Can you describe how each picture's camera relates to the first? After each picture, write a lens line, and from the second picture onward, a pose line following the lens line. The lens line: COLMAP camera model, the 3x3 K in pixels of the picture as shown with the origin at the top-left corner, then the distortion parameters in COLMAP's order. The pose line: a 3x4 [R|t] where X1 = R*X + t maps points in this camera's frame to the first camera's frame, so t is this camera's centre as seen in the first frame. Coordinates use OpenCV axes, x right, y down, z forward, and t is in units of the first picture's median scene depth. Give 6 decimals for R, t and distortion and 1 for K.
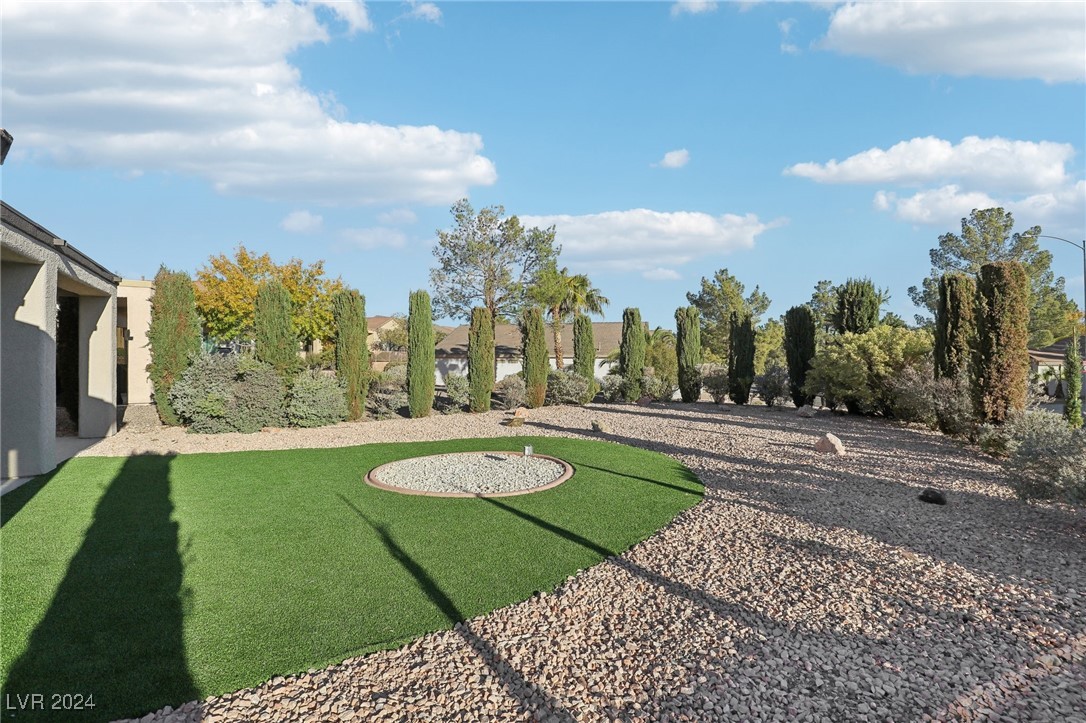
lens RADIAL K [[521.4, 0, 543.0], [0, 521.4, 361.5], [0, 0, 1]] dist [-0.000814, -0.000112]
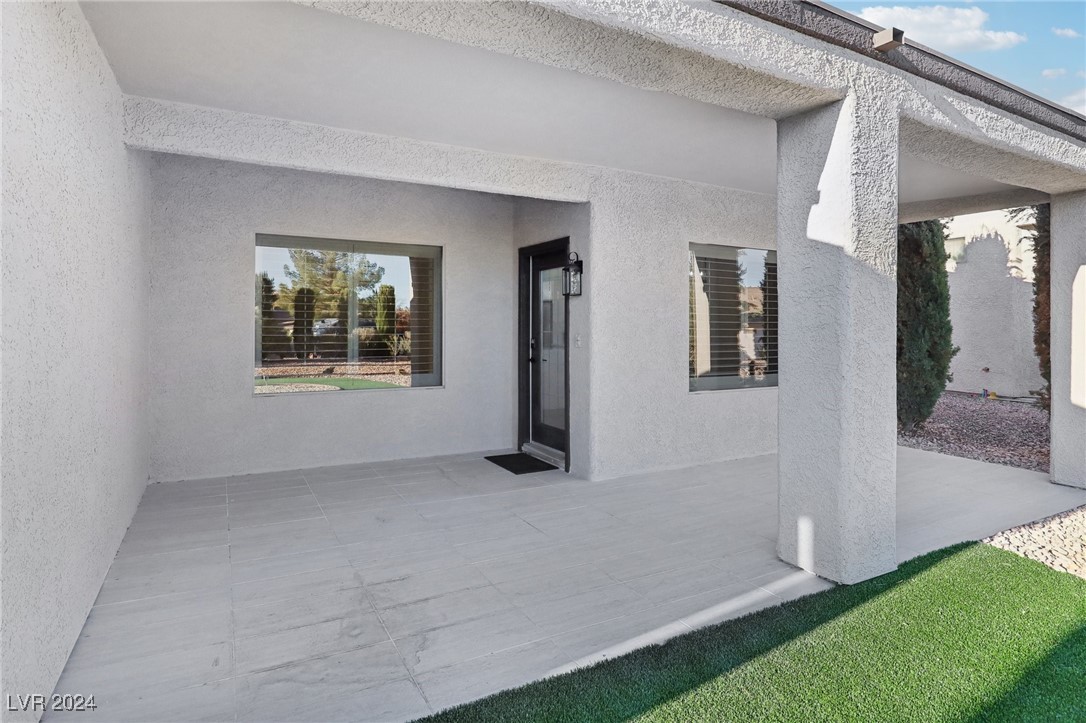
lens RADIAL K [[568.5, 0, 539.1], [0, 568.5, 369.3], [0, 0, 1]] dist [-0.017367, 0.001223]
pose [[-0.040466, 0.023443, -0.998906, -0.480780], [0.012448, 0.999659, 0.022956, 0.022190], [0.999103, -0.011506, -0.040744, 0.764783]]
